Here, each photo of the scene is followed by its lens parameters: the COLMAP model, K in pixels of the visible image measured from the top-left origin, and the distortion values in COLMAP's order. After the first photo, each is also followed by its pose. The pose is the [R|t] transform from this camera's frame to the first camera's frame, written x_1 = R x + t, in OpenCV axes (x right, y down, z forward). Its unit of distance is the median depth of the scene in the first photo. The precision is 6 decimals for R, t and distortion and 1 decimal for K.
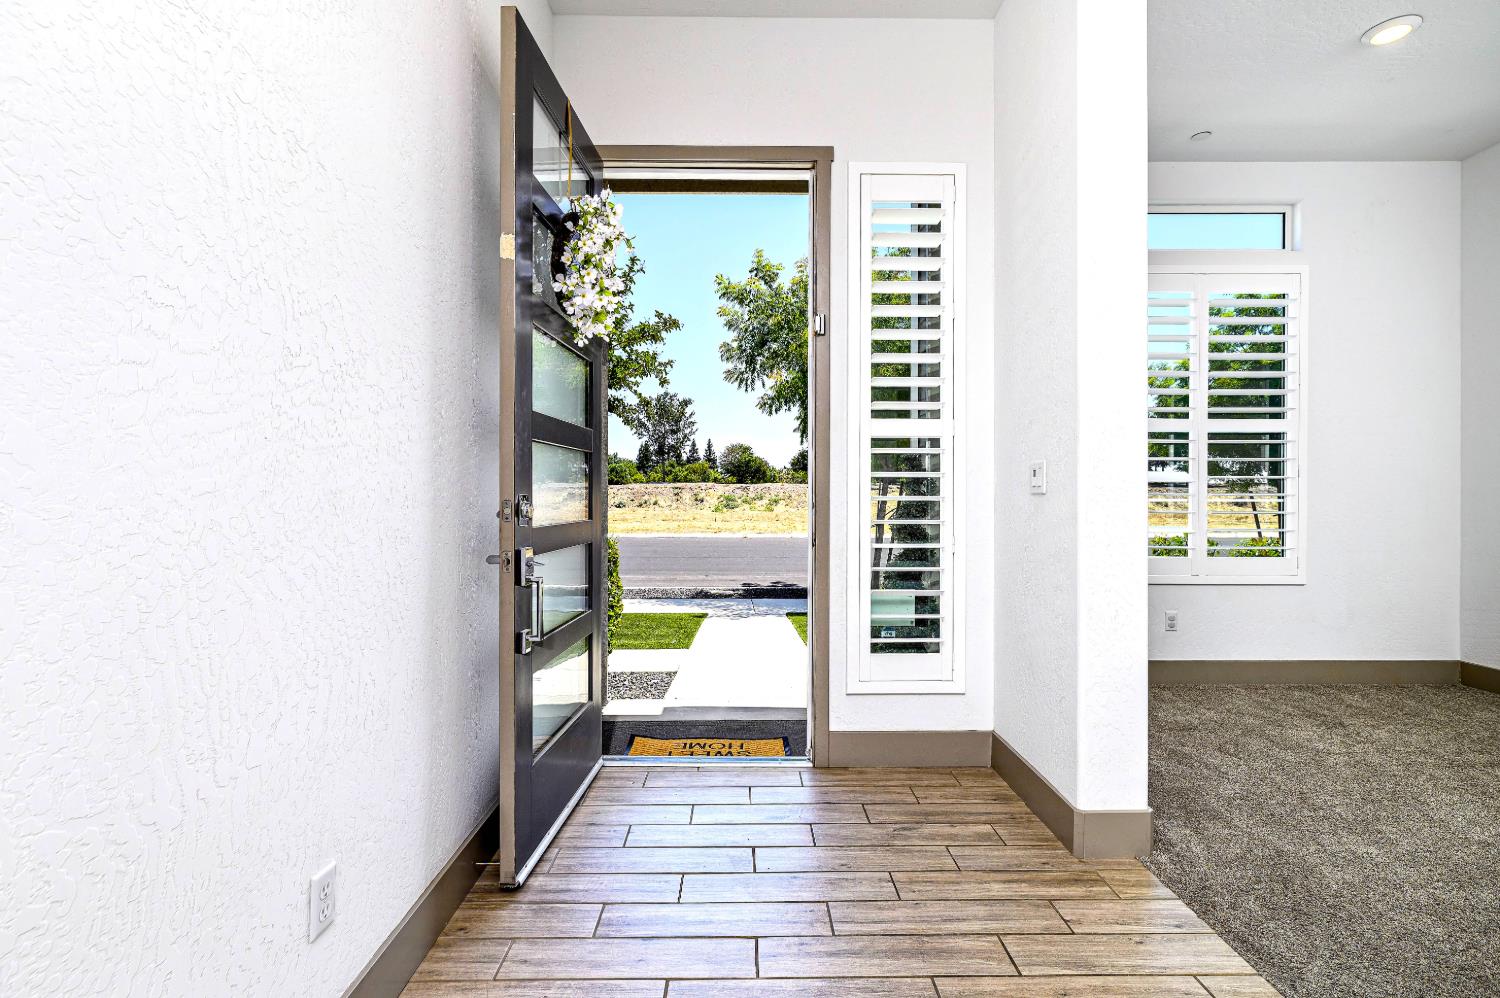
lens RADIAL K [[690.4, 0, 743.7], [0, 690.4, 483.5], [0, 0, 1]] dist [0.004579, -0.000898]
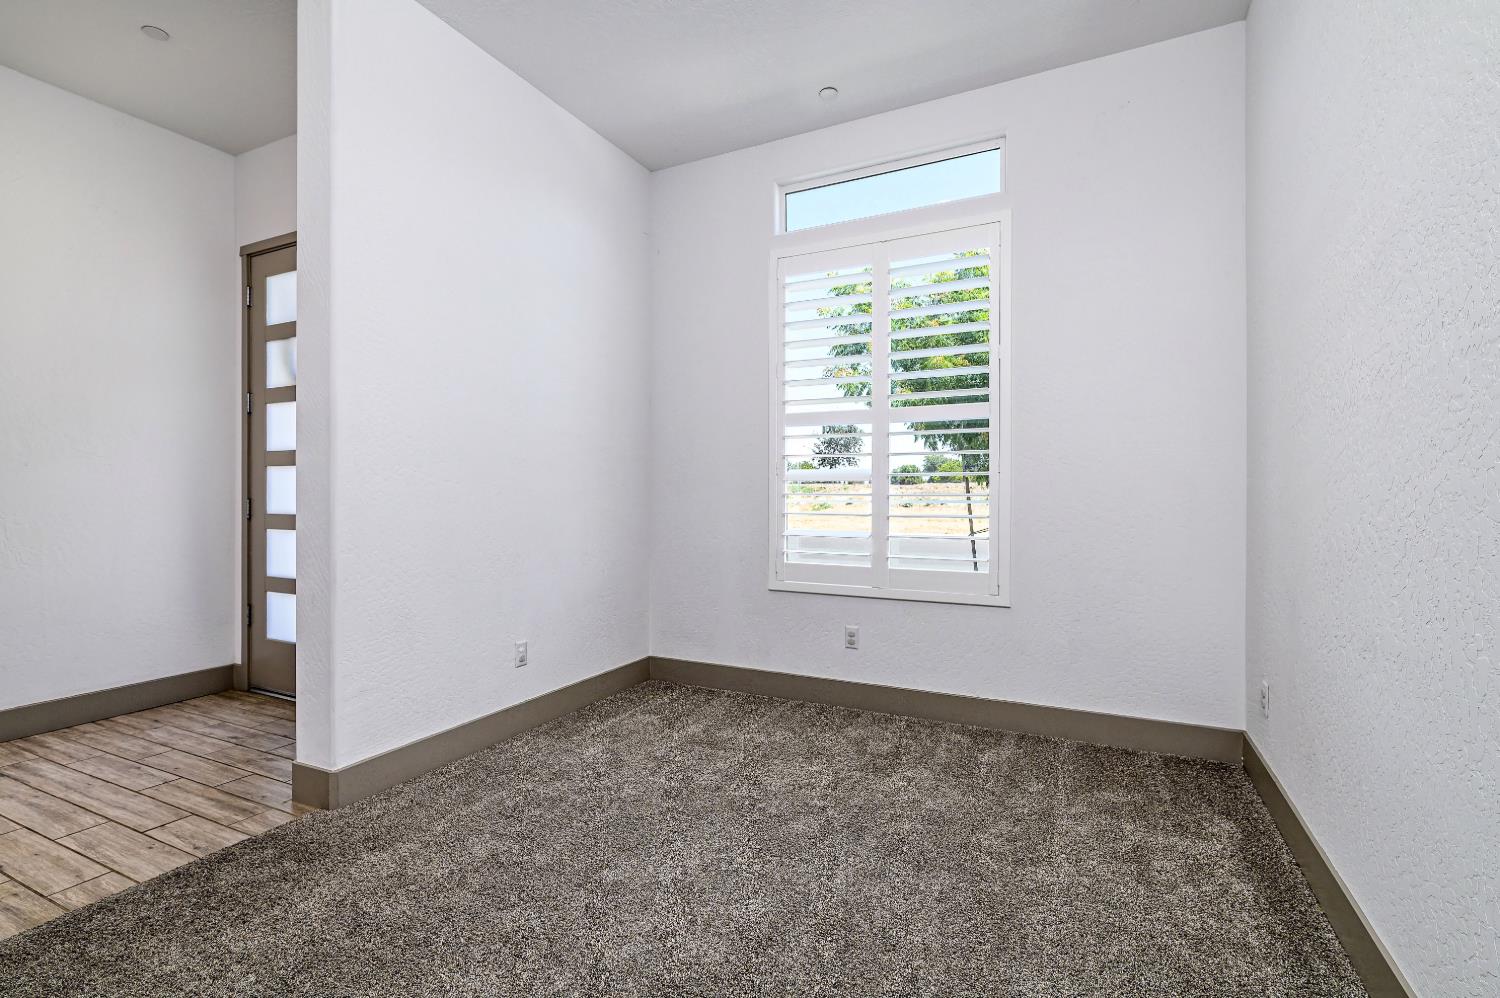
lens RADIAL K [[690.4, 0, 738.3], [0, 690.4, 474.2], [0, 0, 1]] dist [0.004579, -0.000898]
pose [[0.893353, -0.008234, -0.449279, 1.829909], [0.006177, 0.999963, -0.006044, -0.011455], [0.449312, 0.002624, 0.893371, 0.293268]]
